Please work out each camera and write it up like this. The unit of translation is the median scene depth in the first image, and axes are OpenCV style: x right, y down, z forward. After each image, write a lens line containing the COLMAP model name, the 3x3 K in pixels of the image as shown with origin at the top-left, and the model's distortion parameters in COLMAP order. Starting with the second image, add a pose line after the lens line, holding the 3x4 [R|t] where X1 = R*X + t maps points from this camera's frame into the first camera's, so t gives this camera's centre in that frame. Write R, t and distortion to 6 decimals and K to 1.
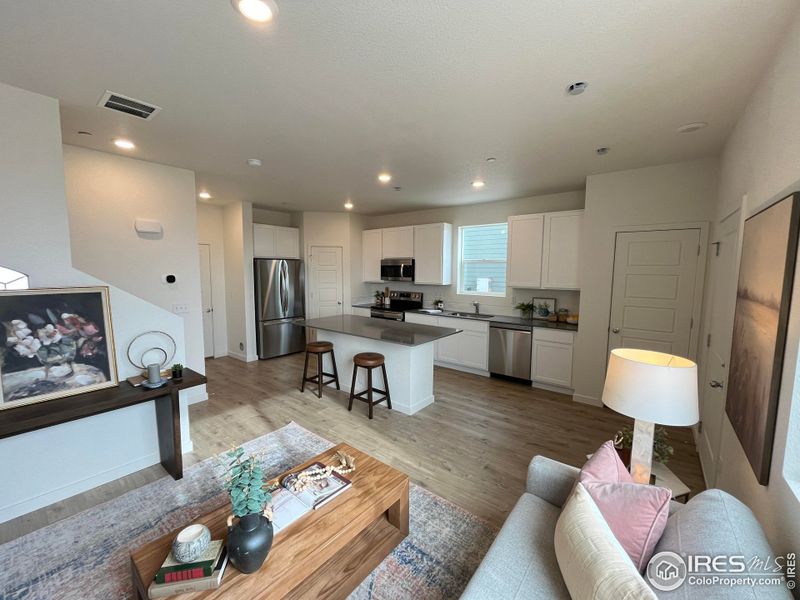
lens RADIAL K [[324.1, 0, 400.0], [0, 324.1, 300.0], [0, 0, 1]] dist [-0.001337, -0.000126]
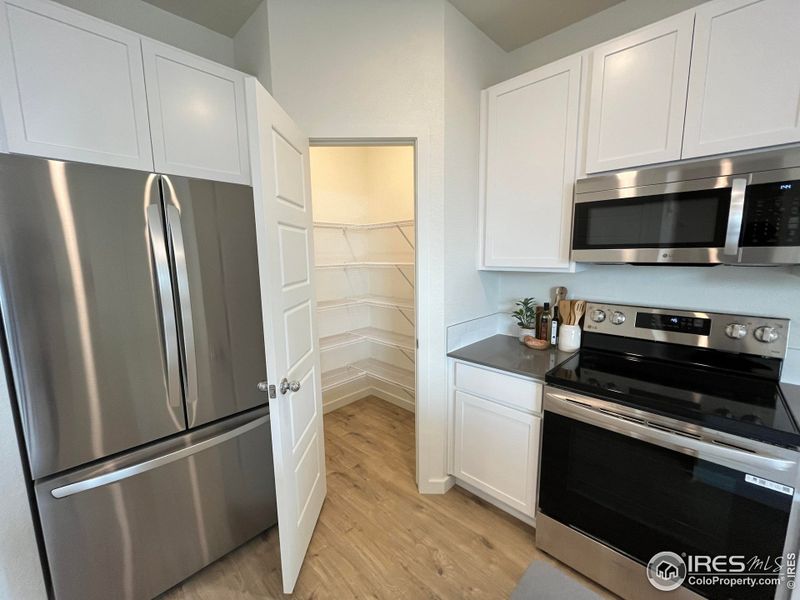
lens RADIAL K [[324.1, 0, 400.0], [0, 324.1, 300.0], [0, 0, 1]] dist [-0.001337, -0.000126]
pose [[0.996291, -0.008781, -0.085598, -0.235116], [0.012776, 0.998849, 0.046231, -0.063051], [0.085093, -0.047153, 0.995257, 1.007877]]
